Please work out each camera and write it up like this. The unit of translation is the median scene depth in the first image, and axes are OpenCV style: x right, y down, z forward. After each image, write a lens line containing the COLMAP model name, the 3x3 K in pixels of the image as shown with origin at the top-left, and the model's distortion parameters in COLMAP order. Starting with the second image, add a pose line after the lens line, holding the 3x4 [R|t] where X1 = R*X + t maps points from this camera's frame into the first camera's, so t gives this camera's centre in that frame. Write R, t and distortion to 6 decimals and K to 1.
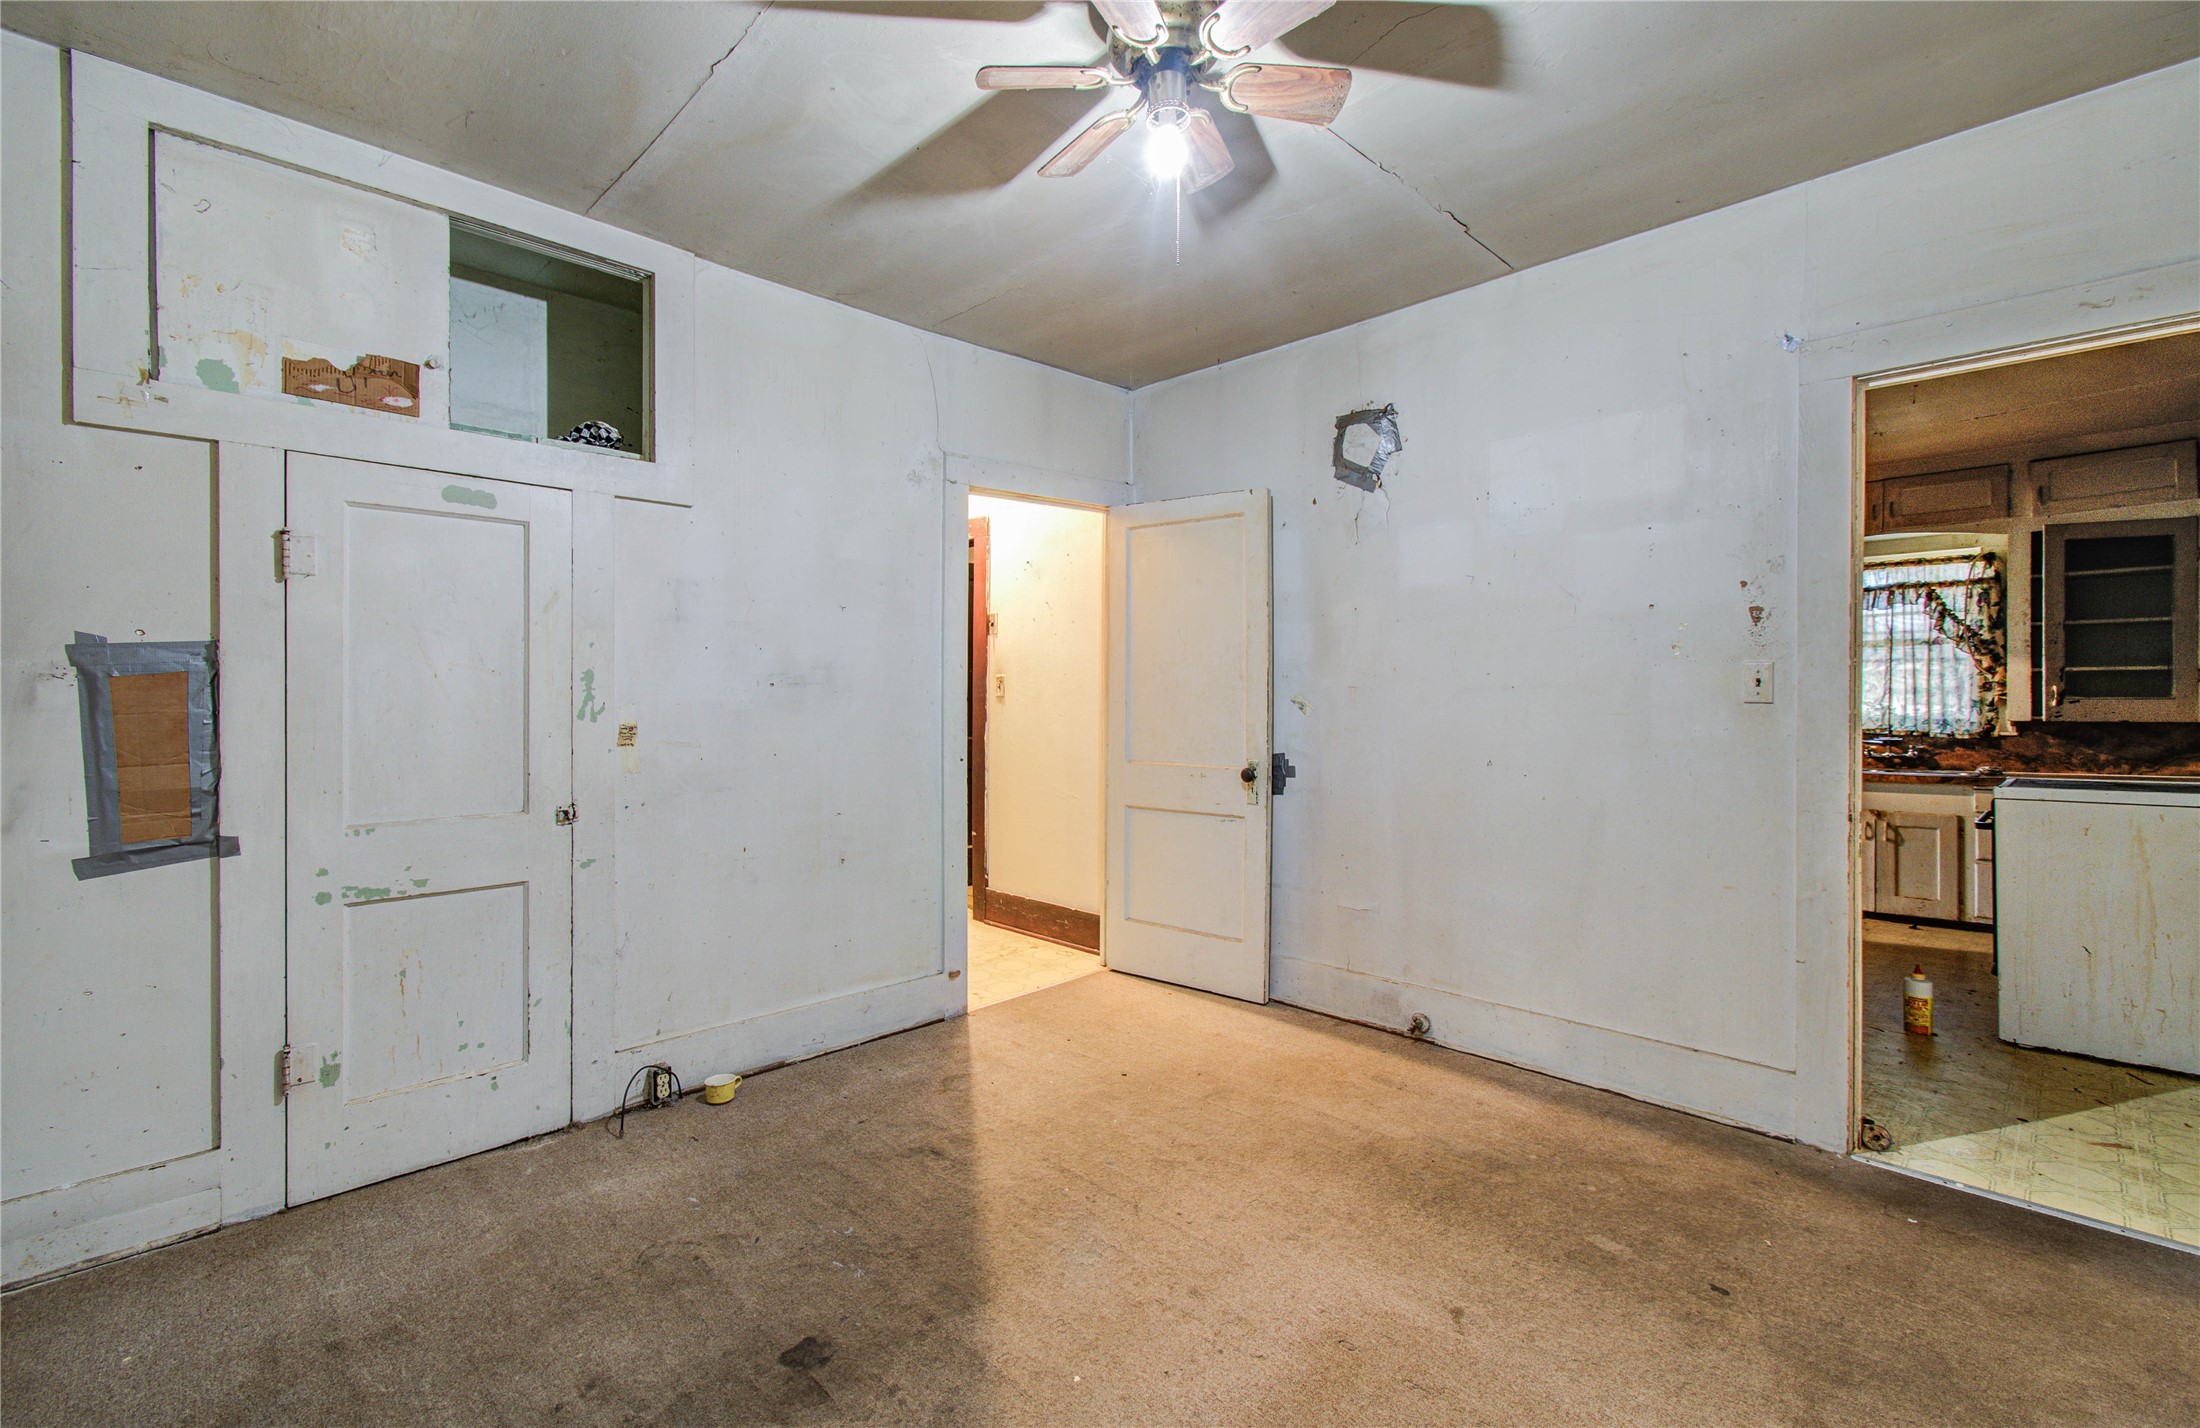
lens RADIAL K [[954.6, 0, 1105.6], [0, 954.6, 707.1], [0, 0, 1]] dist [-0.010671, 0.001478]
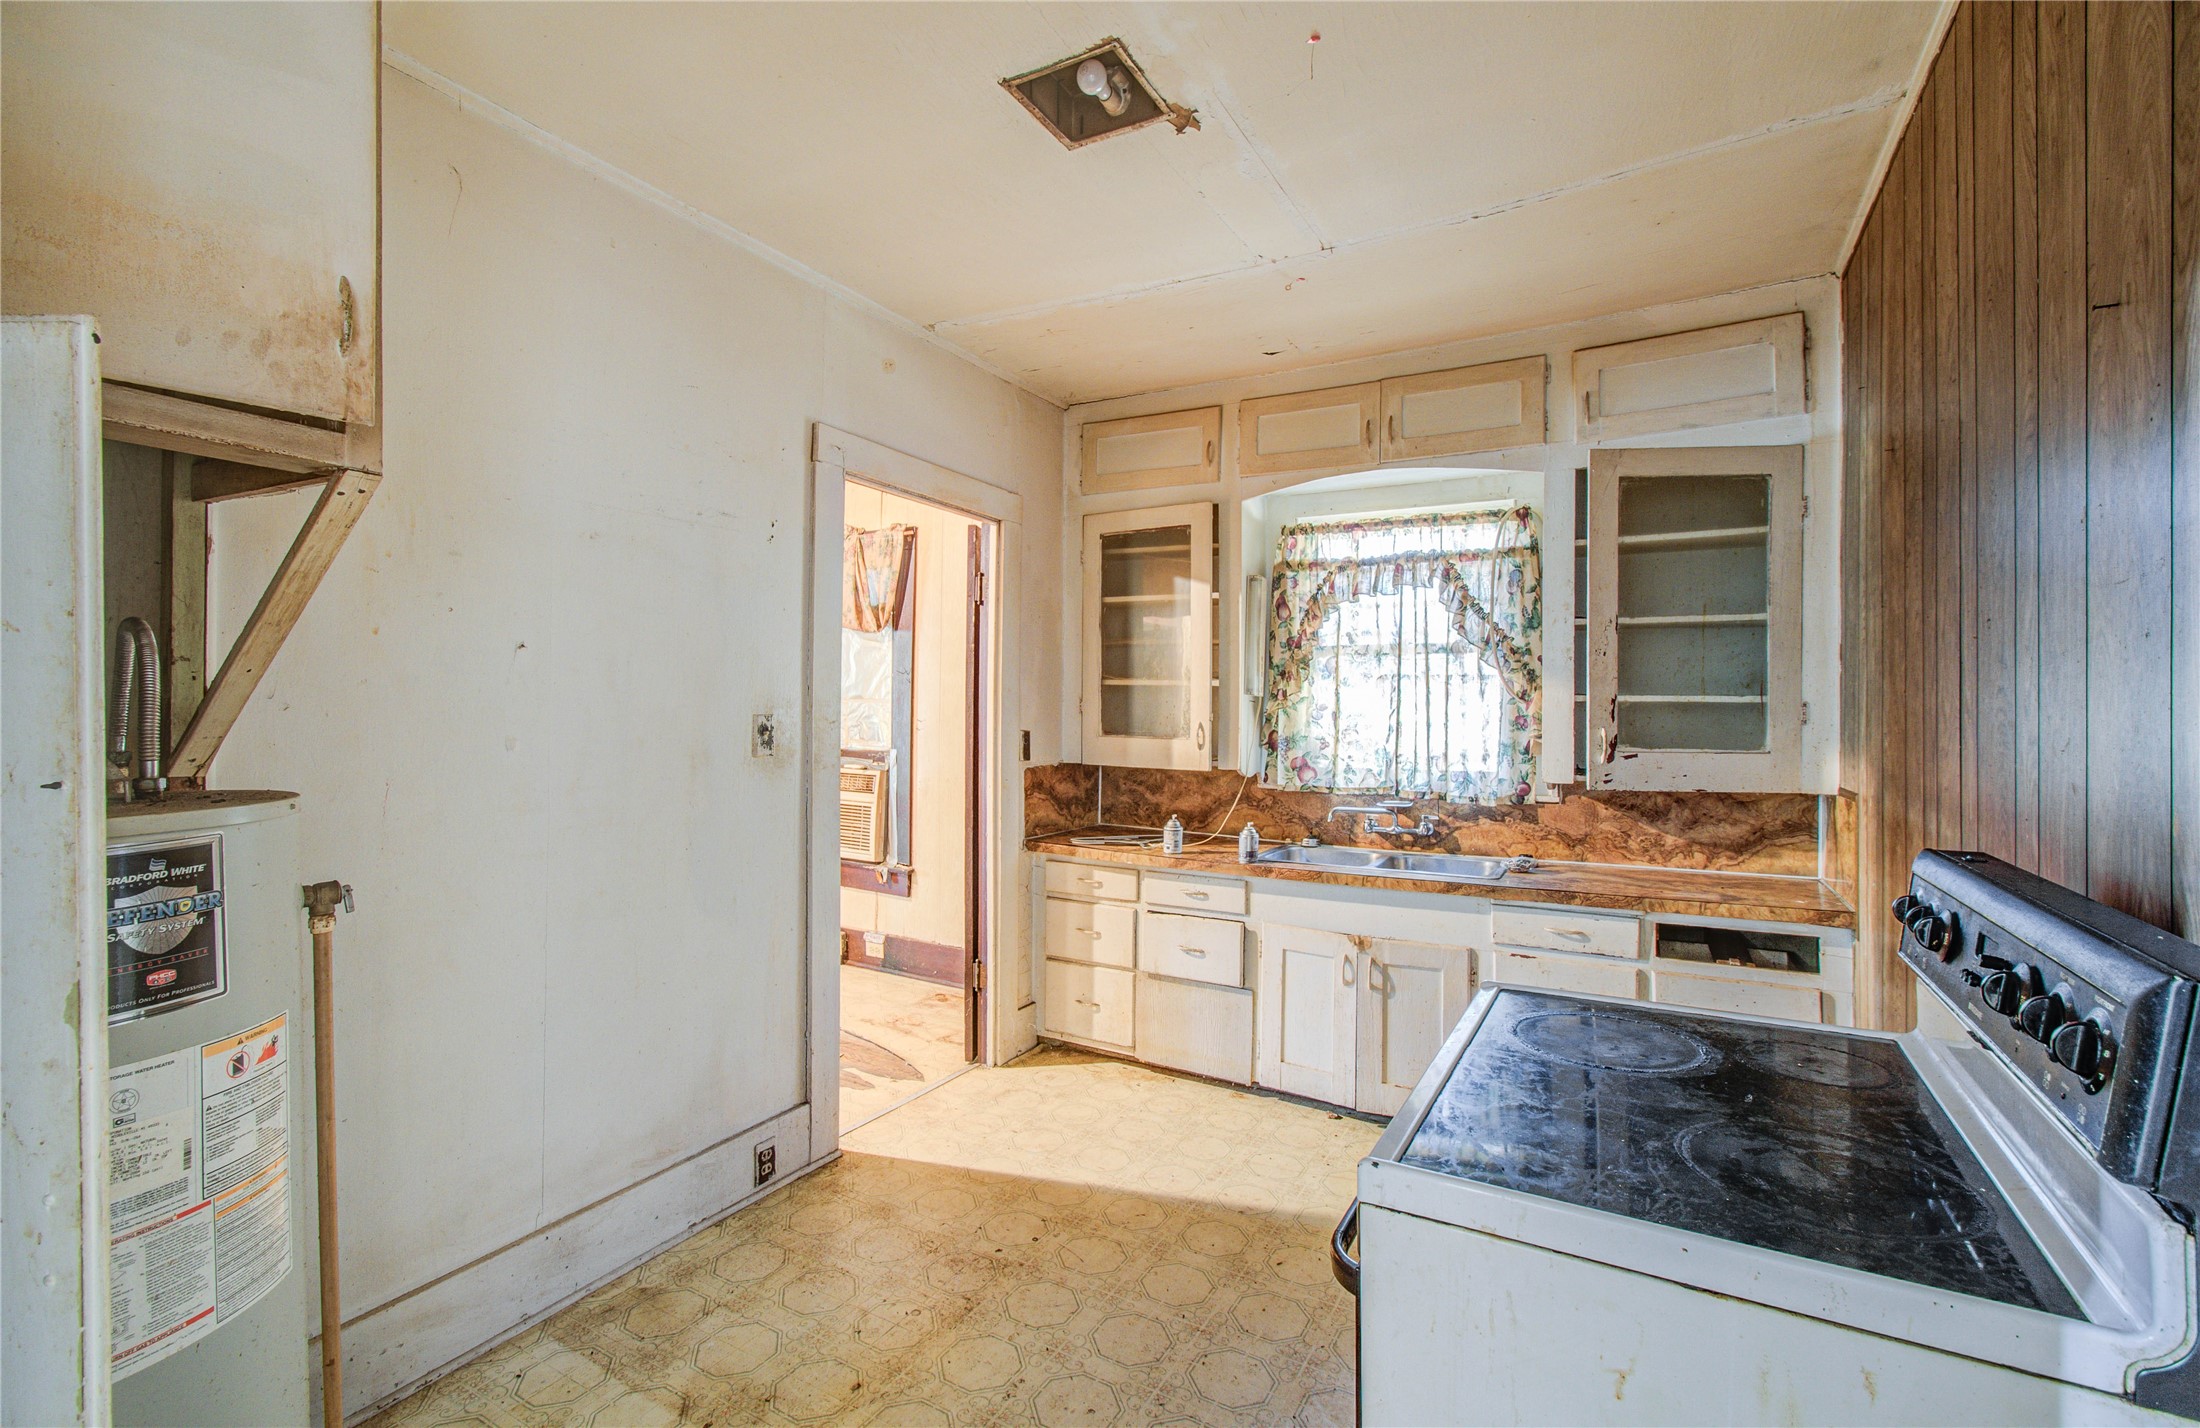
lens RADIAL K [[954.6, 0, 1124.3], [0, 954.6, 697.6], [0, 0, 1]] dist [-0.010671, 0.001478]
pose [[0.957221, 0.009403, 0.289205, 0.503574], [-0.006889, 0.999929, -0.009710, -0.030245], [-0.289276, 0.007302, 0.957218, 0.479195]]
